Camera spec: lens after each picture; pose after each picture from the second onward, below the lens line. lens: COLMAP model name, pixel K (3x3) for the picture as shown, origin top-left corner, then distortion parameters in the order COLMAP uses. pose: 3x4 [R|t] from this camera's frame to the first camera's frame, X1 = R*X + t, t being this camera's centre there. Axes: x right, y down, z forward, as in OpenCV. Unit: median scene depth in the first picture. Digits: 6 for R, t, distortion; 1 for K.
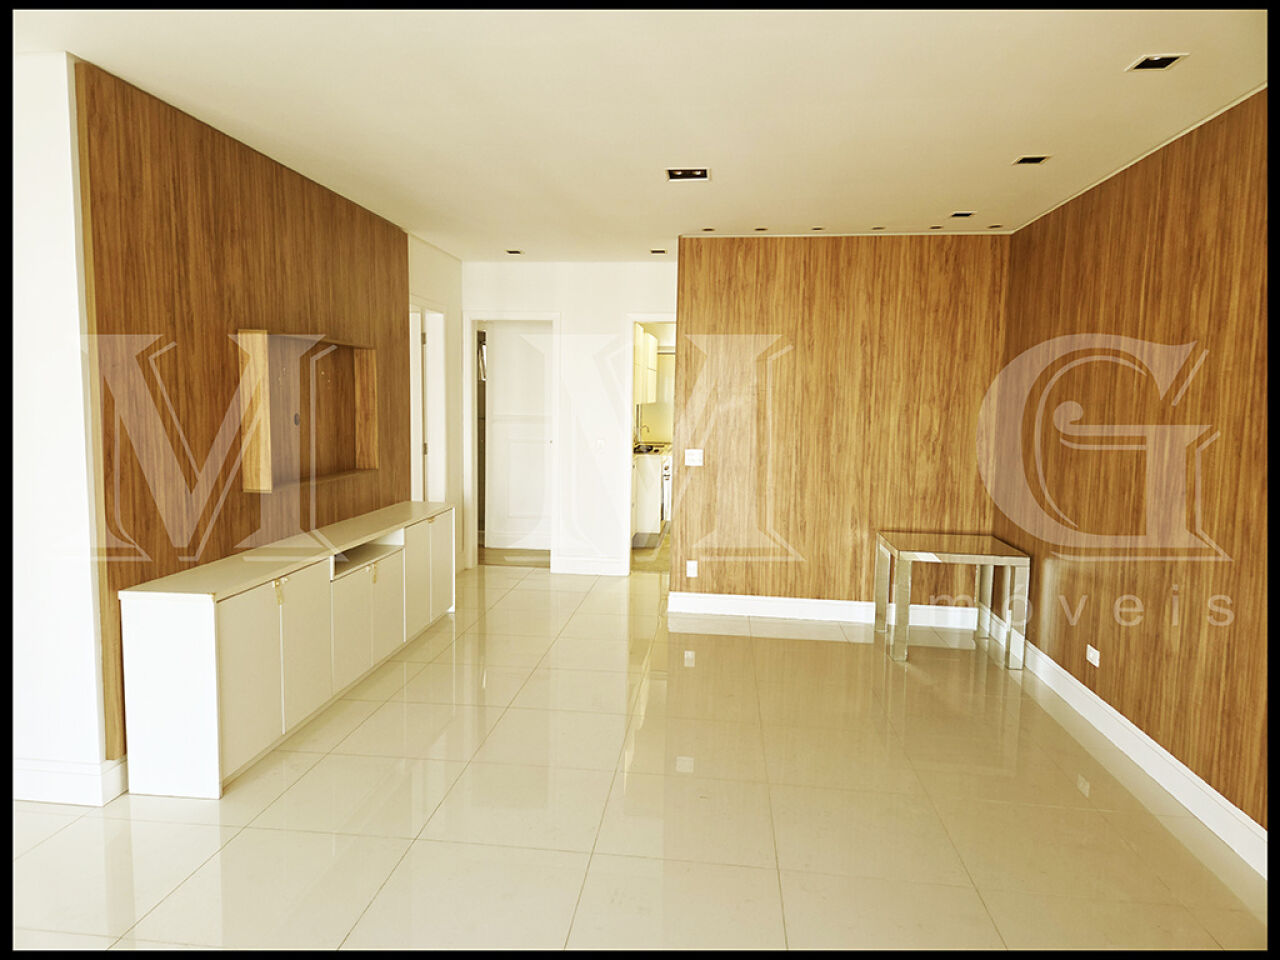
lens RADIAL K [[835.4, 0, 626.2], [0, 835.4, 487.9], [0, 0, 1]] dist [0.072578, -0.059520]
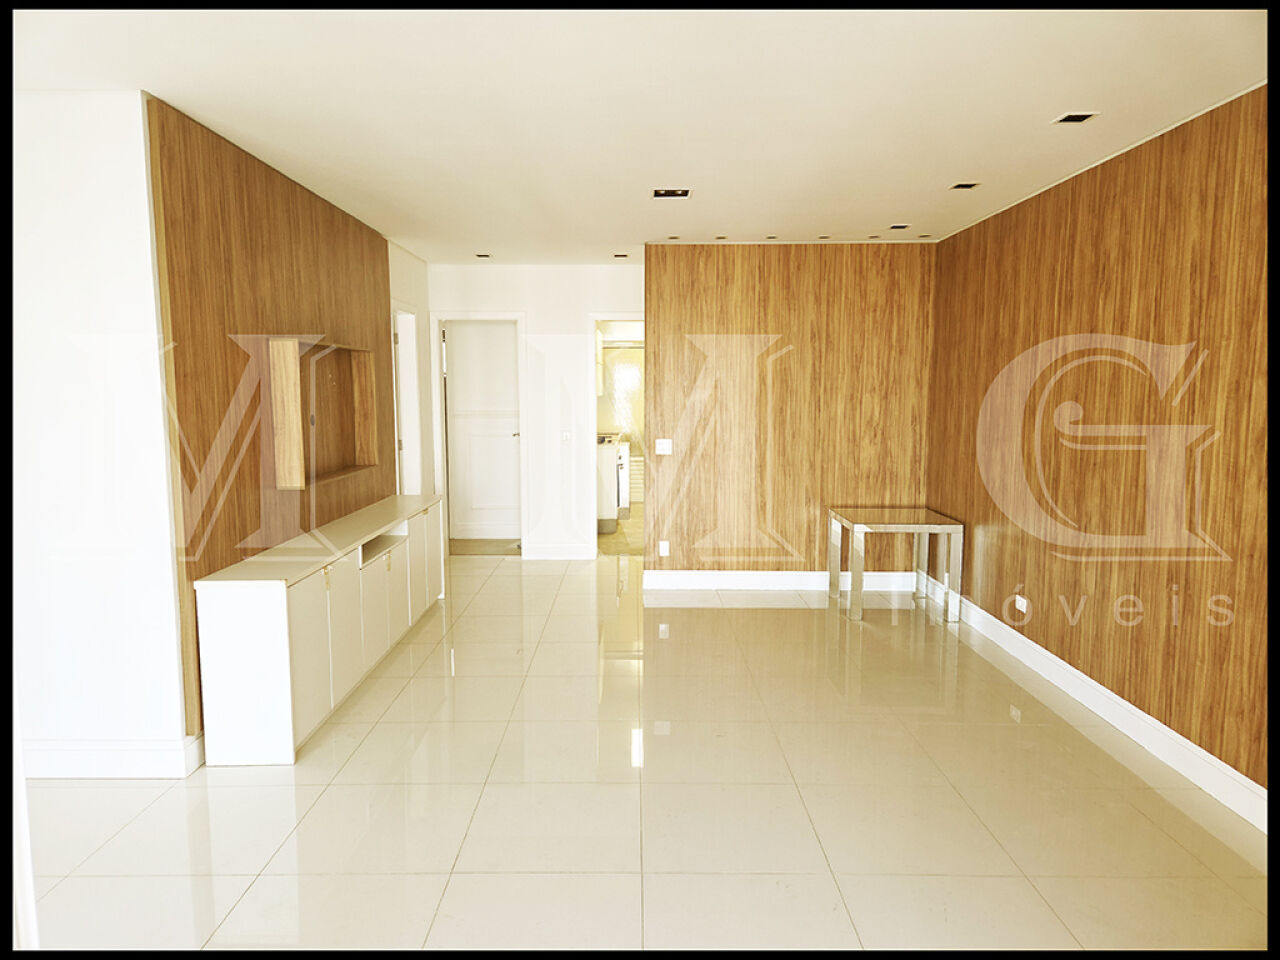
lens RADIAL K [[835.4, 0, 632.3], [0, 835.4, 490.6], [0, 0, 1]] dist [0.072578, -0.059520]
pose [[0.993359, -0.032181, 0.110462, -0.118639], [0.030564, 0.999400, 0.016307, 0.002909], [-0.110921, -0.012823, 0.993747, -0.115672]]
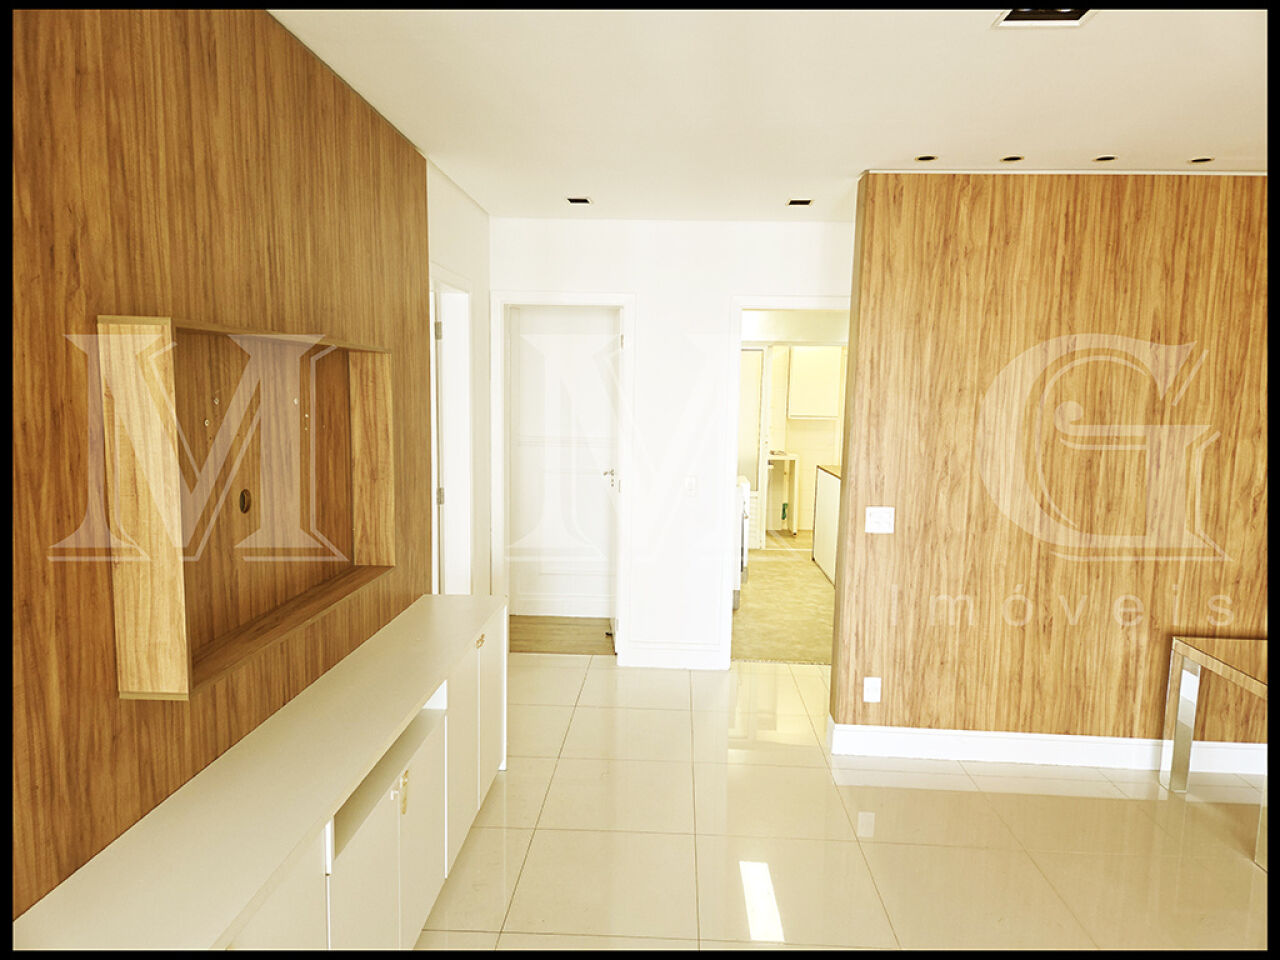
lens RADIAL K [[835.4, 0, 648.6], [0, 835.4, 493.6], [0, 0, 1]] dist [0.072578, -0.059520]
pose [[0.996852, -0.007455, 0.078937, -0.213251], [0.005956, 0.999798, 0.019200, -0.101638], [-0.079064, -0.018670, 0.996695, 0.535347]]
